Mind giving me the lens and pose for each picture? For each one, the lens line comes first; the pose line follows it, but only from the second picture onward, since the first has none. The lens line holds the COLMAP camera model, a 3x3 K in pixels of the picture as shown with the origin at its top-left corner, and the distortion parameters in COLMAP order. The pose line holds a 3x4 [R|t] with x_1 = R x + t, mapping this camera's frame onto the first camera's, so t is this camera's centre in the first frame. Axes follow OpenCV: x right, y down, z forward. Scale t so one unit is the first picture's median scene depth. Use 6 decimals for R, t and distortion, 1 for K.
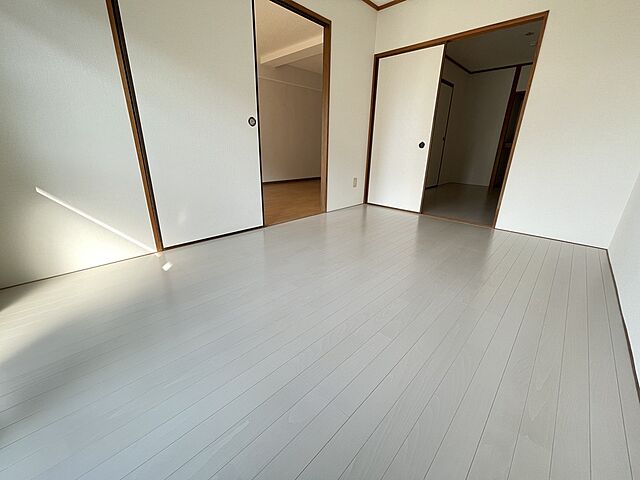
lens RADIAL K [[263.3, 0, 320.3], [0, 263.3, 235.8], [0, 0, 1]] dist [-0.000160, 0.000315]
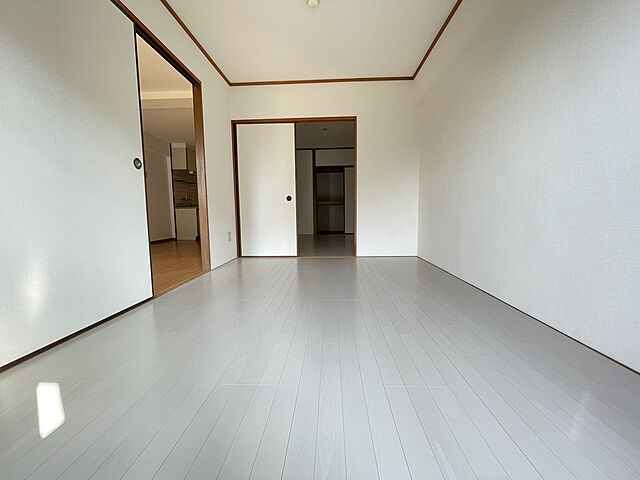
lens RADIAL K [[263.3, 0, 320.3], [0, 263.3, 235.8], [0, 0, 1]] dist [-0.000160, 0.000315]
pose [[0.744343, -0.089184, 0.661815, -0.290850], [0.242288, 0.959579, -0.143191, 0.014090], [-0.622294, 0.266933, 0.735865, 0.102875]]
